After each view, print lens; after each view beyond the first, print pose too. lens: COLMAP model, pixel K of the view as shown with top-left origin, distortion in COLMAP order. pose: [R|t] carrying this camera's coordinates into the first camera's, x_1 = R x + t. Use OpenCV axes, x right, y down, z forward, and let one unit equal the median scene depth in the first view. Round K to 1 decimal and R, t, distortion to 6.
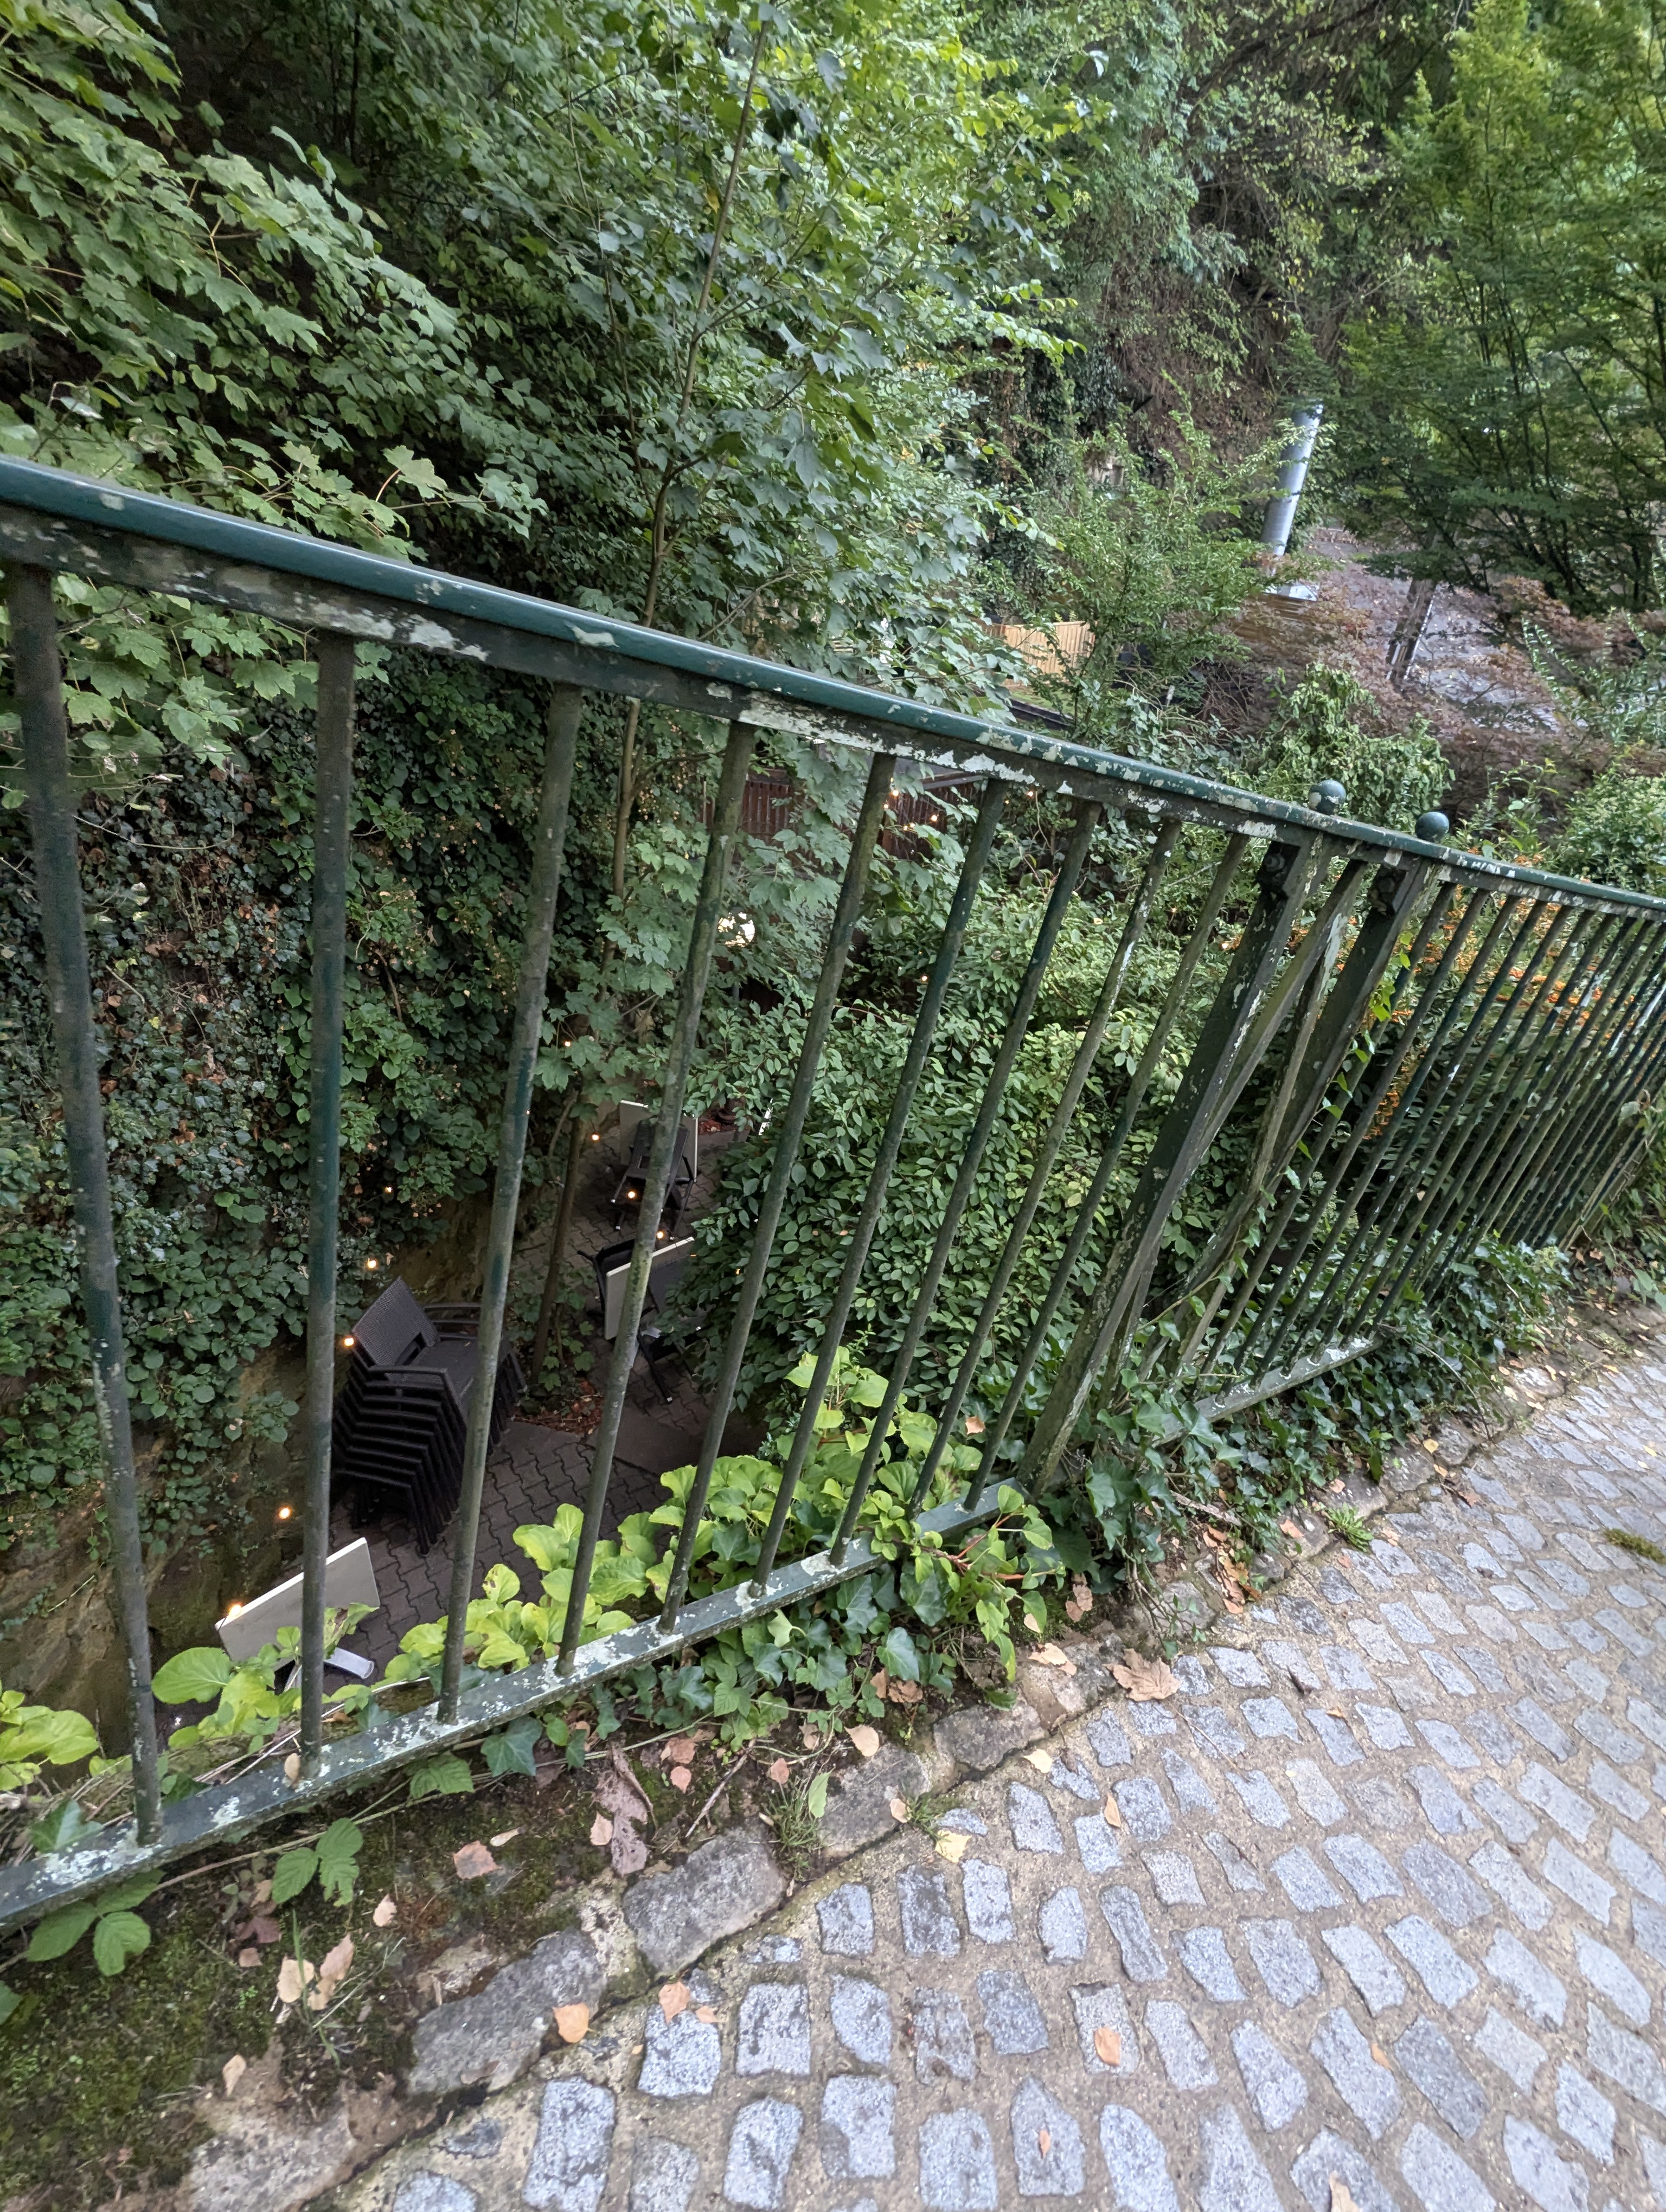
lens RADIAL K [[1054.1, 0, 833.0], [0, 1054.1, 1106.0], [0, 0, 1]] dist [-0.003161, -0.000047]
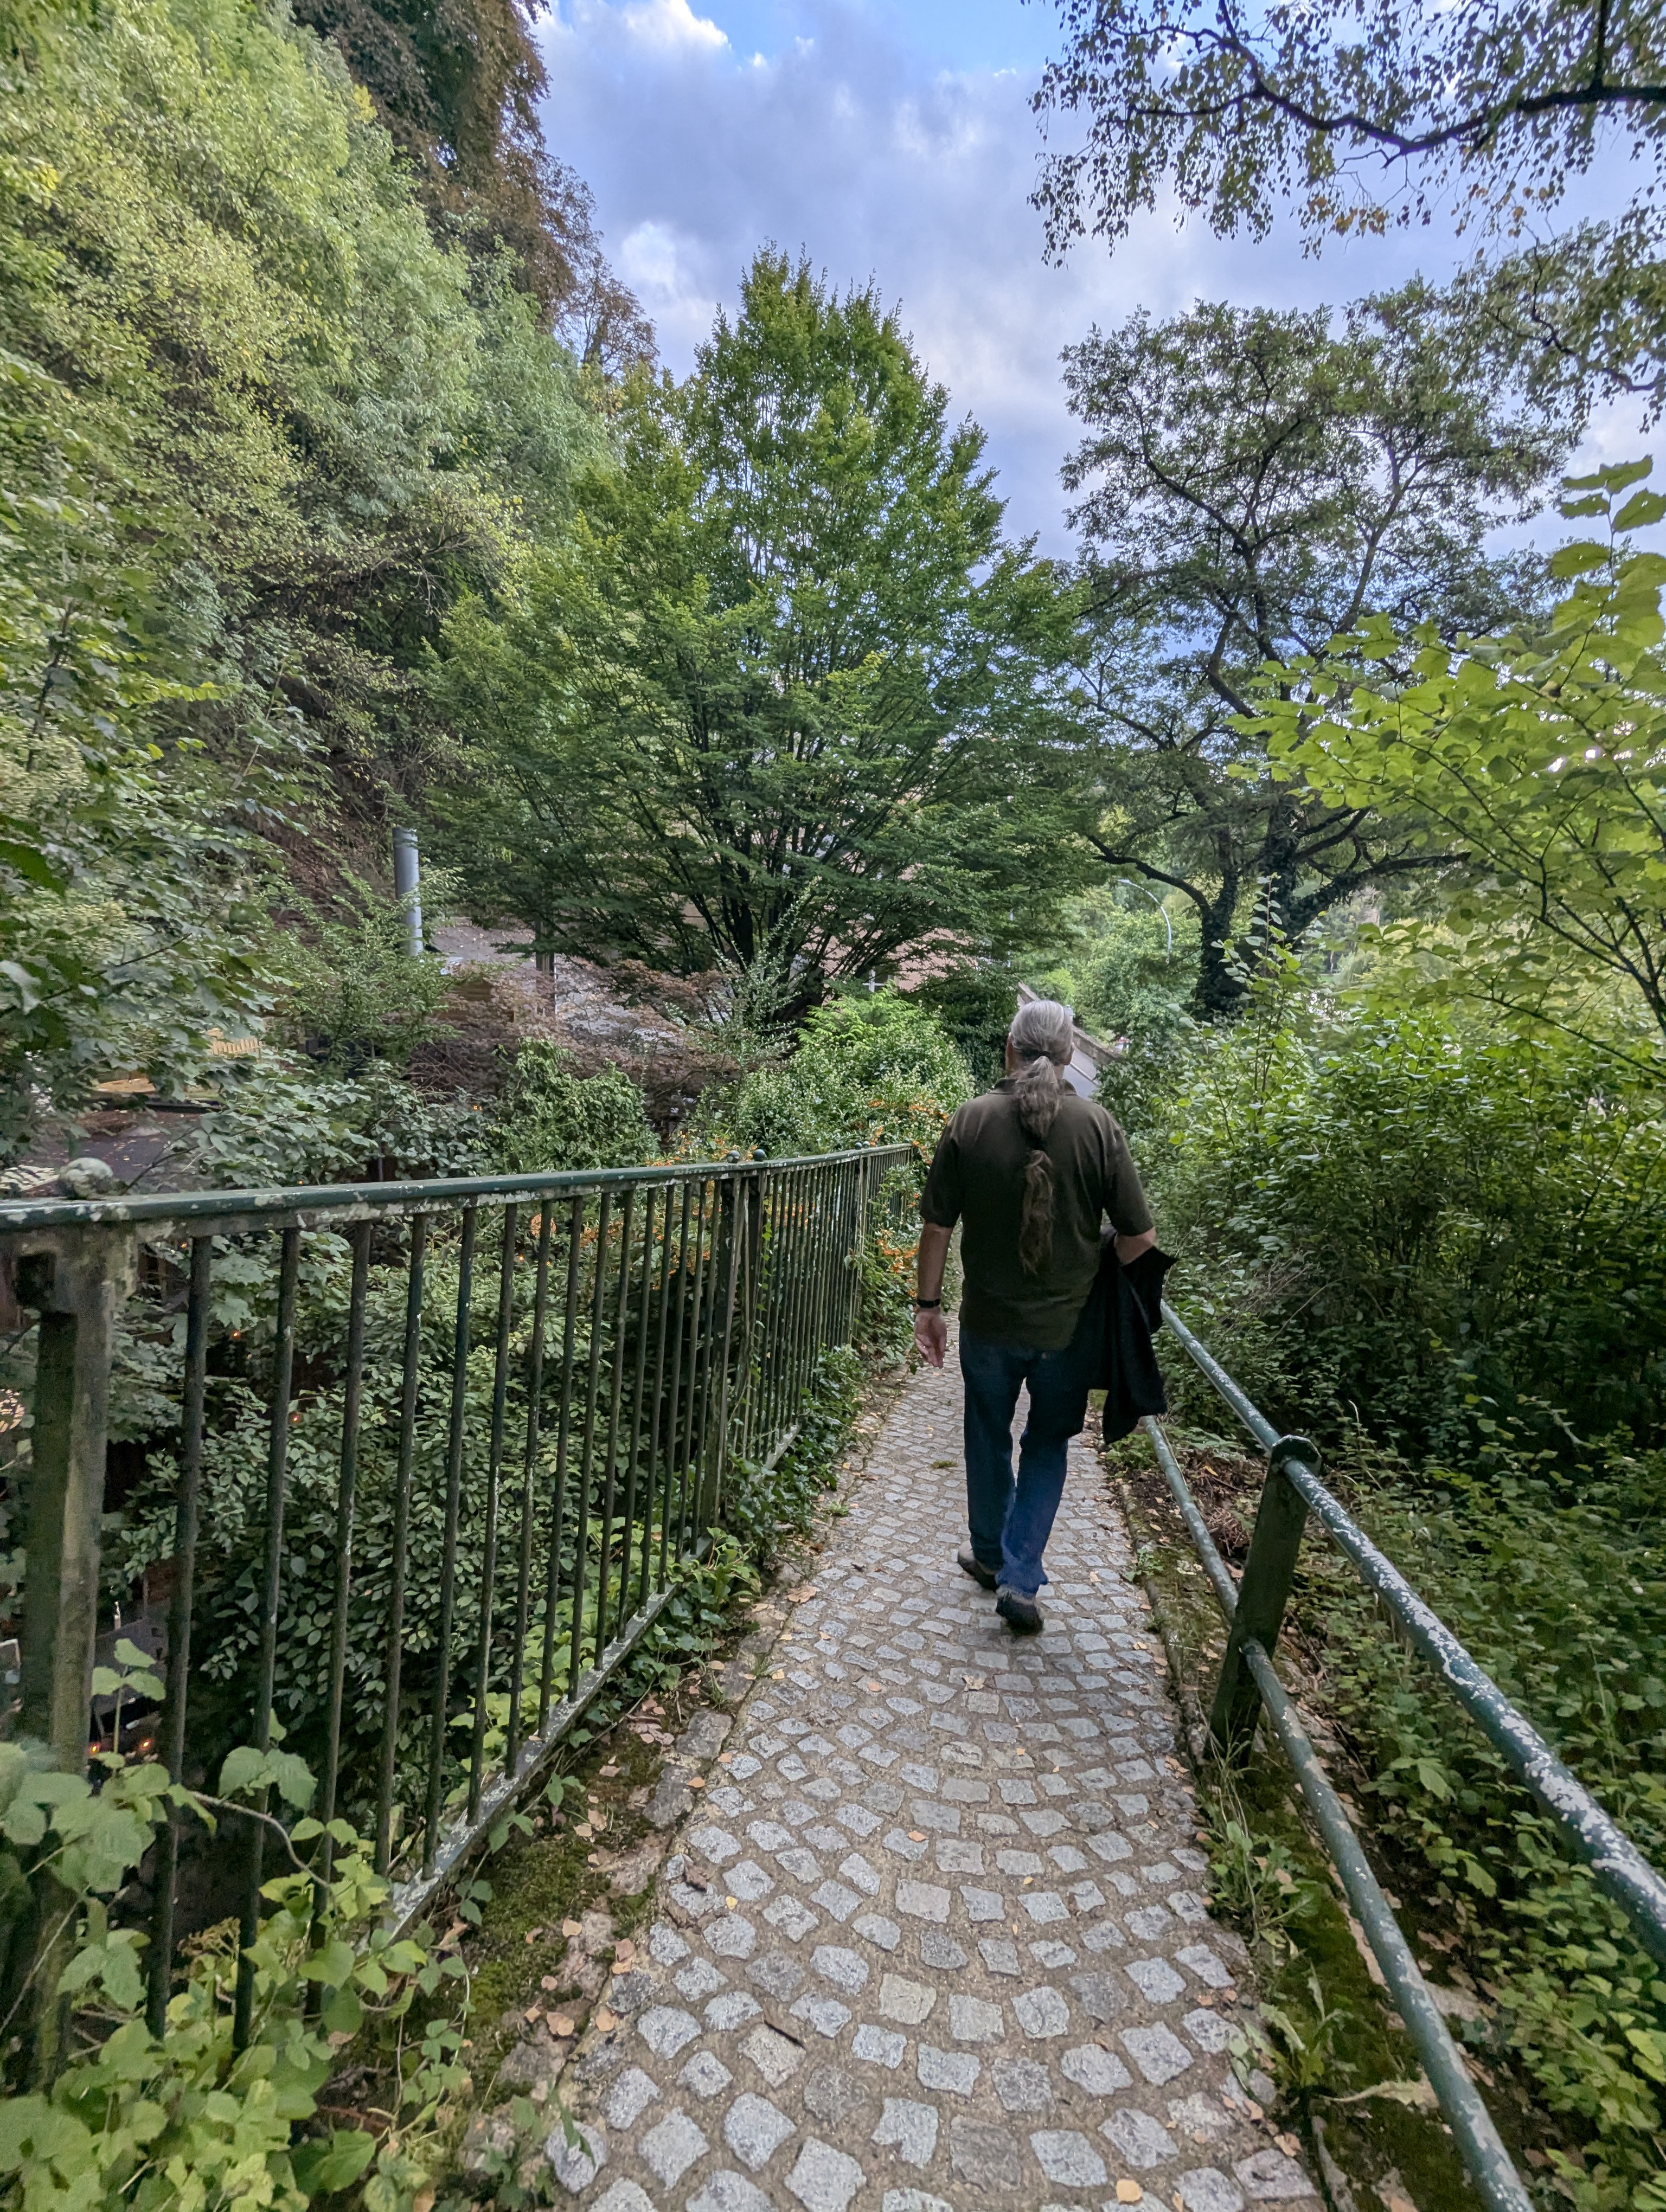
lens RADIAL K [[1054.1, 0, 833.0], [0, 1054.1, 1106.0], [0, 0, 1]] dist [-0.003161, -0.000047]
pose [[0.718596, -0.206944, 0.663923, -0.277416], [0.397428, 0.905641, -0.147869, 0.016499], [-0.570676, 0.370119, 0.733036, -0.282825]]
